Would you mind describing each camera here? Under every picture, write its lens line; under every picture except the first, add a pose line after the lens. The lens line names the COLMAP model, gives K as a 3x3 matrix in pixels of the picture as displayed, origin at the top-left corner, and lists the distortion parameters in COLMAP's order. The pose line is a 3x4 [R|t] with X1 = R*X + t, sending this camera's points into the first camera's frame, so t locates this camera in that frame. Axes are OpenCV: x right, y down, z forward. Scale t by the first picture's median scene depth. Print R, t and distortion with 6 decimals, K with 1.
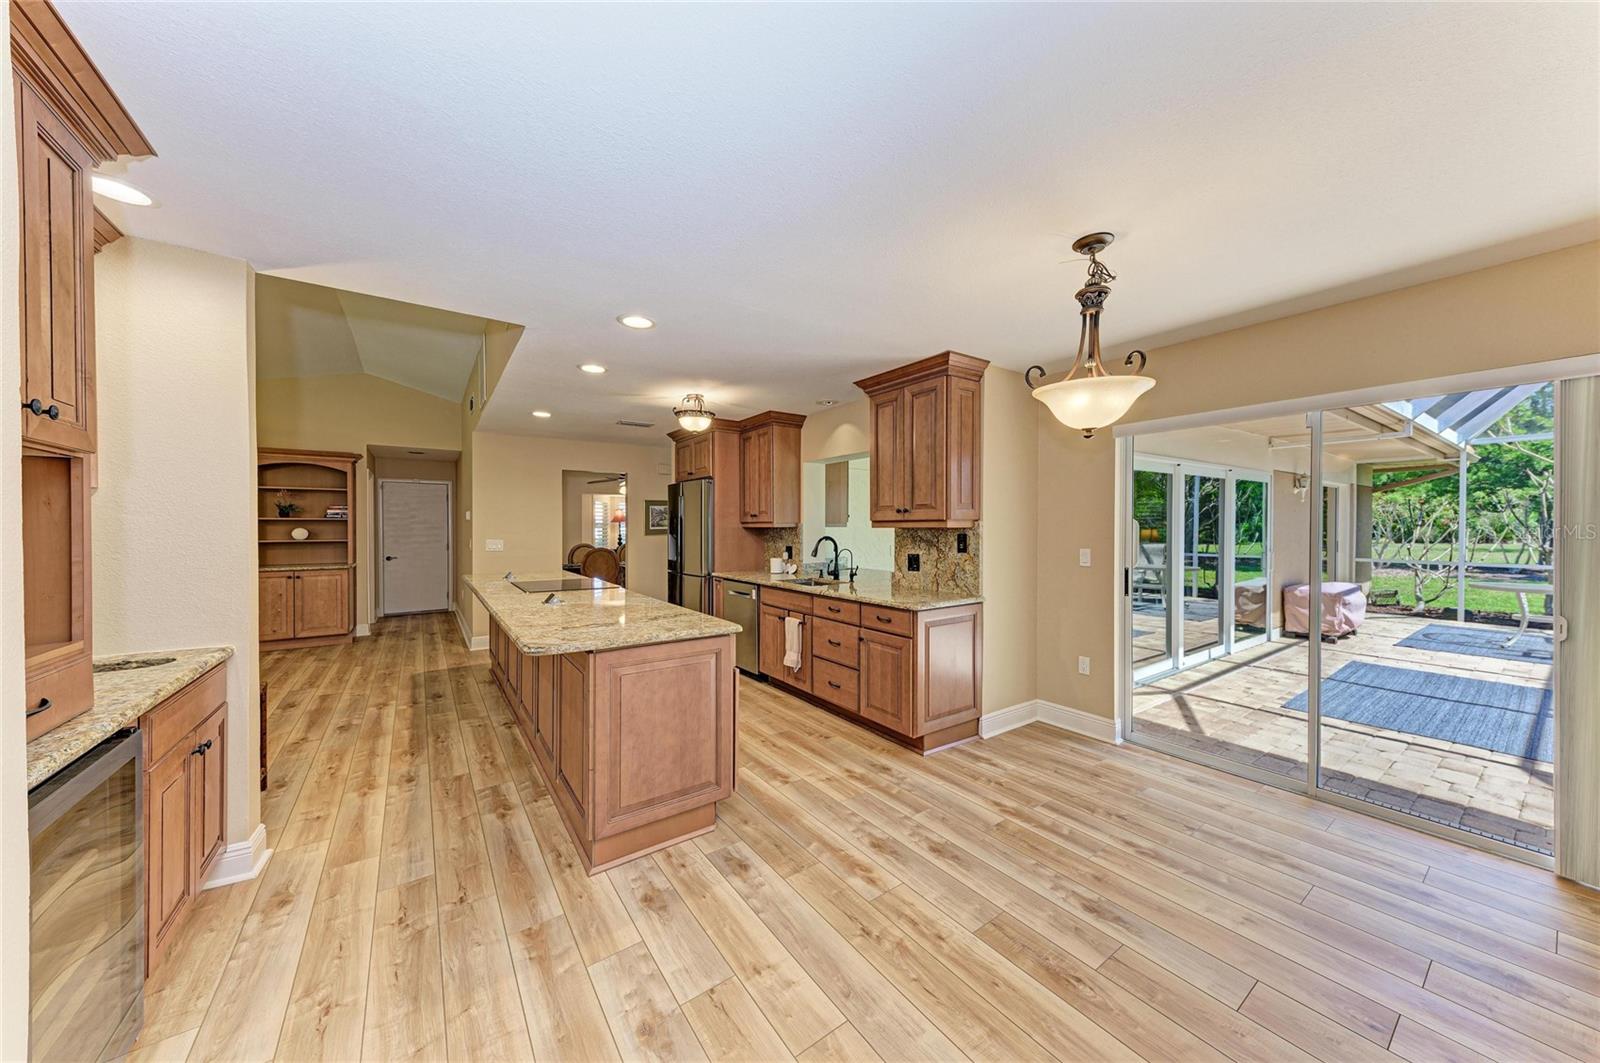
lens RADIAL K [[541.4, 0, 801.0], [0, 541.4, 530.4], [0, 0, 1]] dist [0.017663, -0.000137]
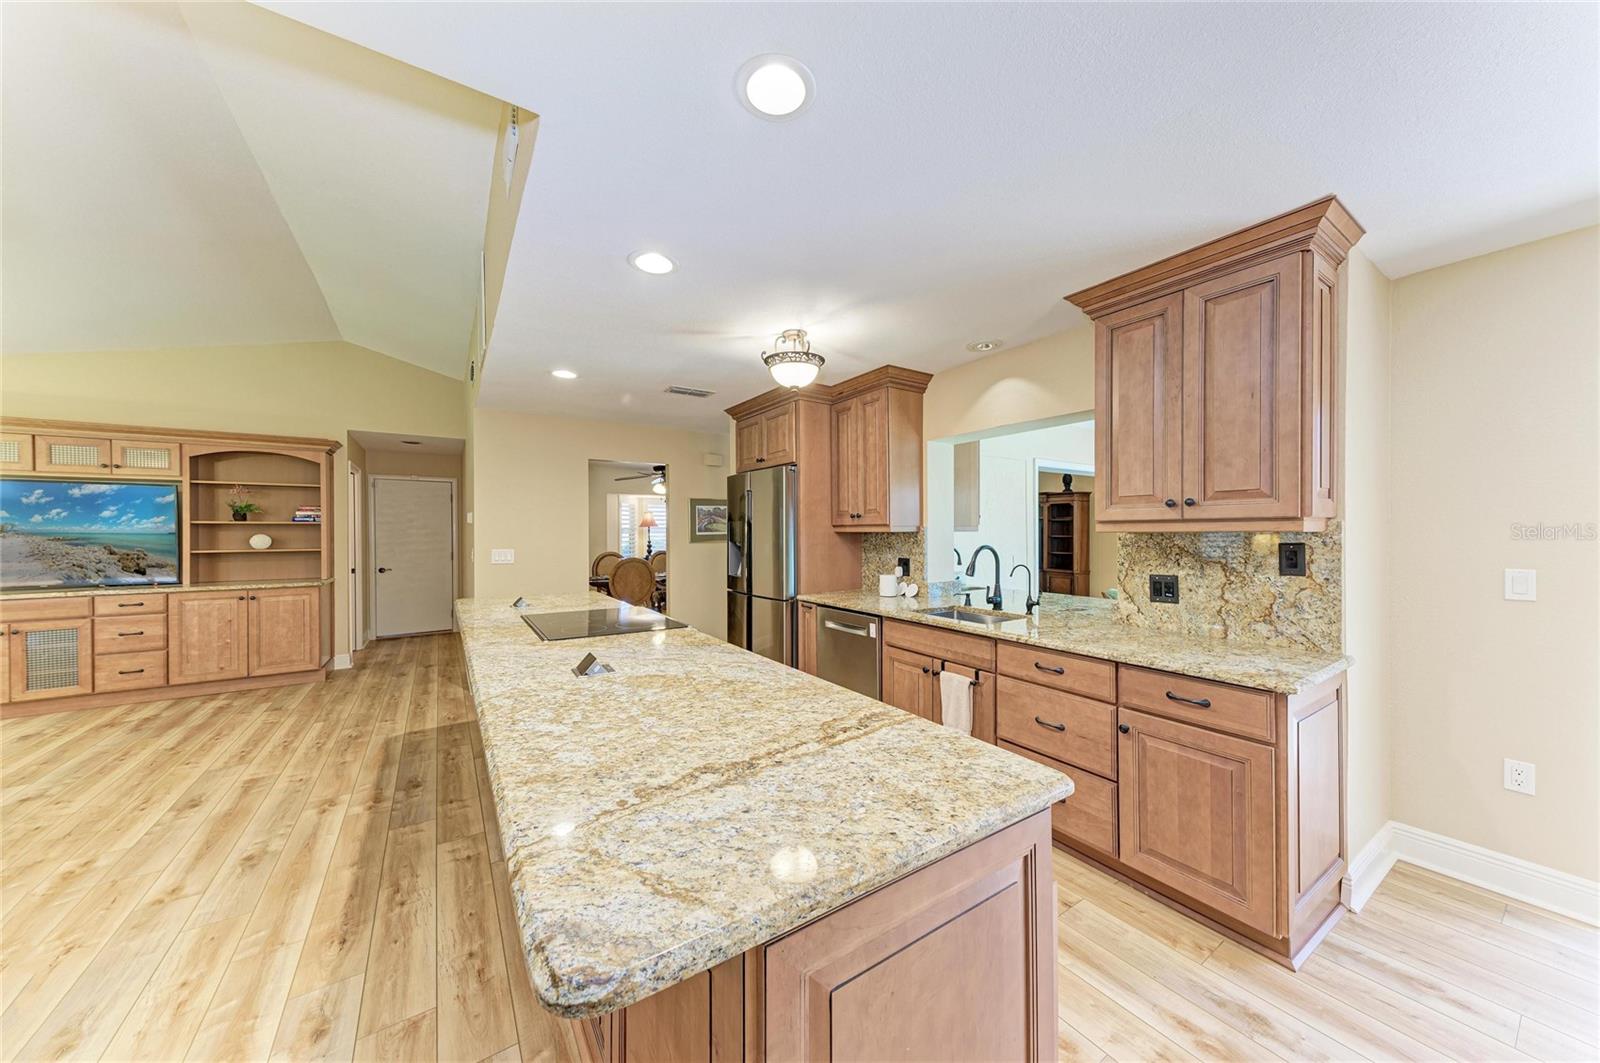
lens RADIAL K [[538.8, 0, 801.2], [0, 538.8, 534.5], [0, 0, 1]] dist [0.022978, -0.005573]
pose [[0.999720, -0.002583, -0.023519, -0.176805], [0.002574, 0.999997, -0.000426, -0.003020], [0.023520, 0.000366, 0.999723, 0.349351]]
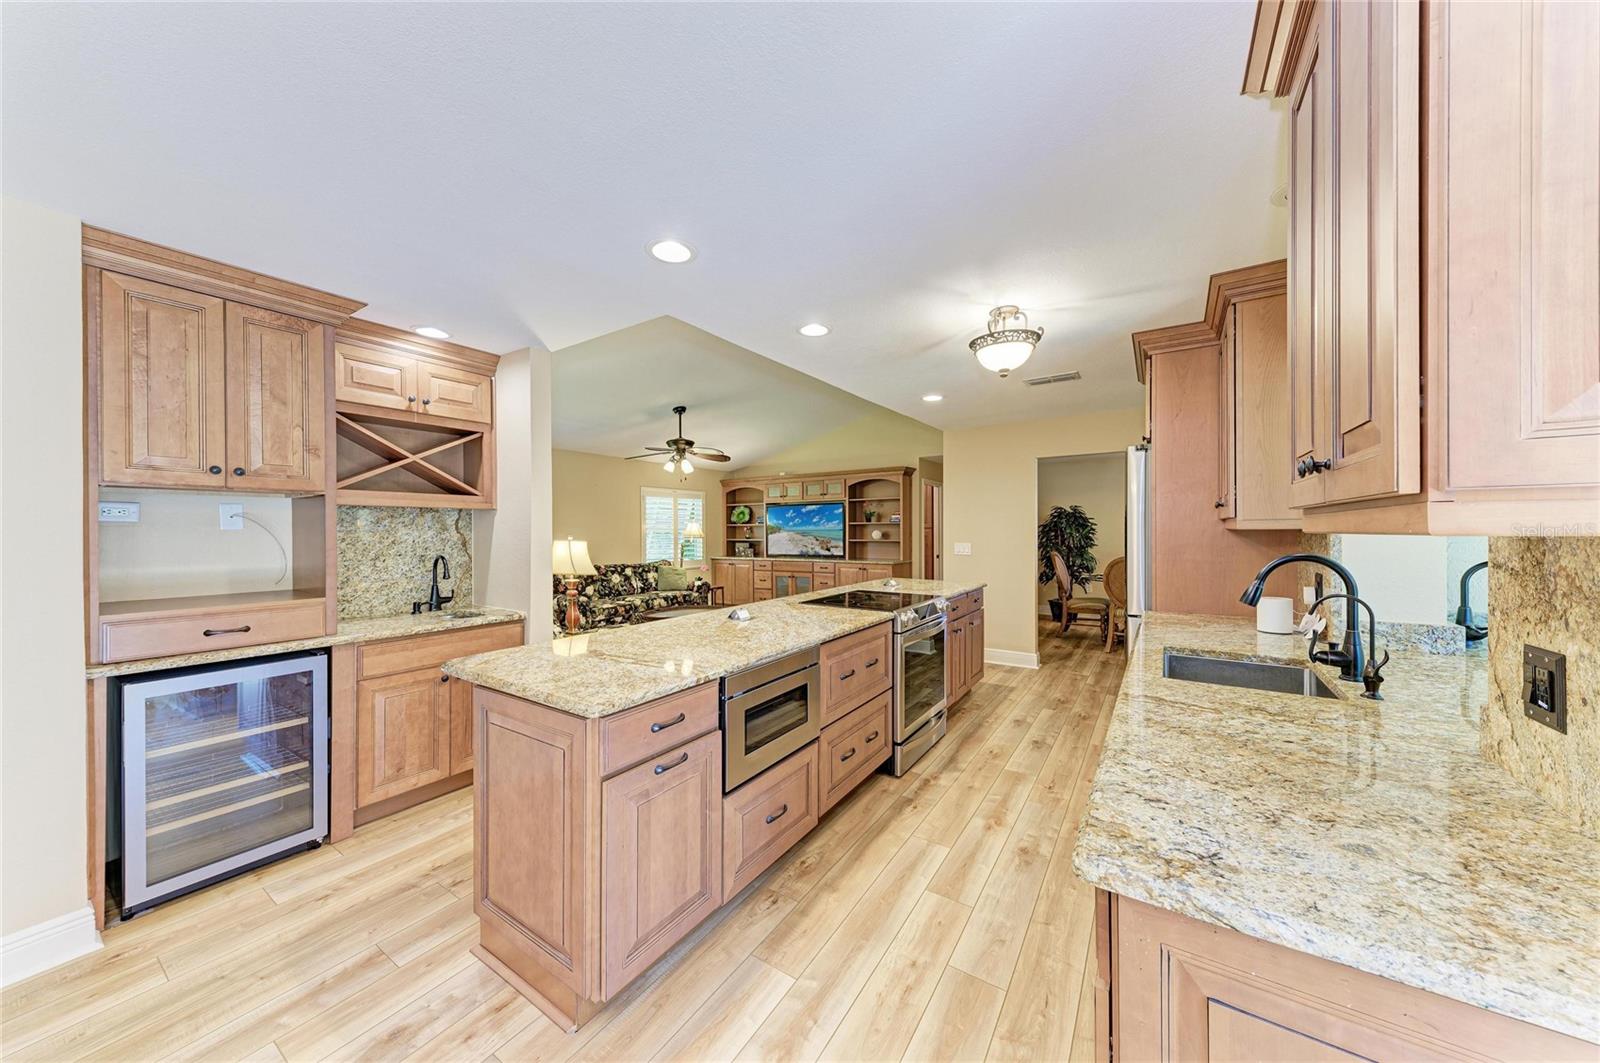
lens RADIAL K [[541.4, 0, 801.0], [0, 541.4, 530.4], [0, 0, 1]] dist [0.017663, -0.000137]
pose [[0.359180, -0.000724, -0.933268, 0.292404], [-0.000388, 0.999999, -0.000925, -0.005349], [0.933268, 0.000695, 0.359180, 0.587295]]
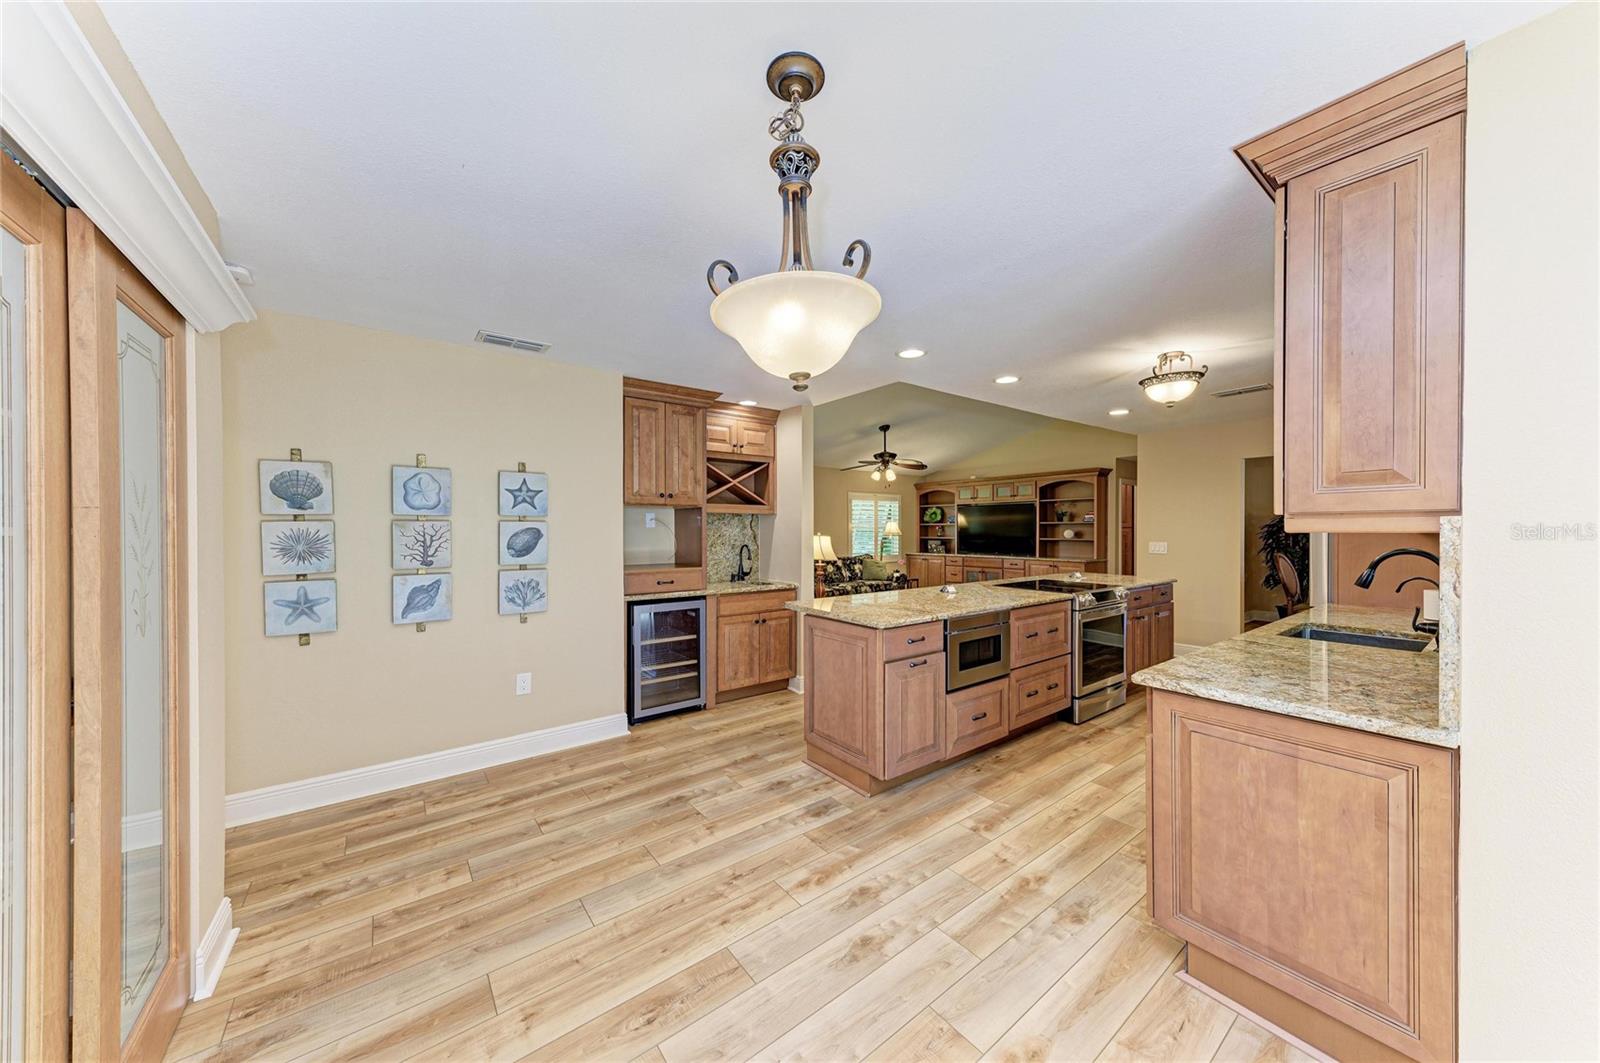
lens RADIAL K [[538.8, 0, 801.2], [0, 538.8, 534.5], [0, 0, 1]] dist [0.022978, -0.005573]
pose [[0.034435, 0.010120, -0.999356, 0.553812], [-0.004657, 0.999939, 0.009966, -0.004818], [0.999396, 0.004311, 0.034480, 0.473847]]
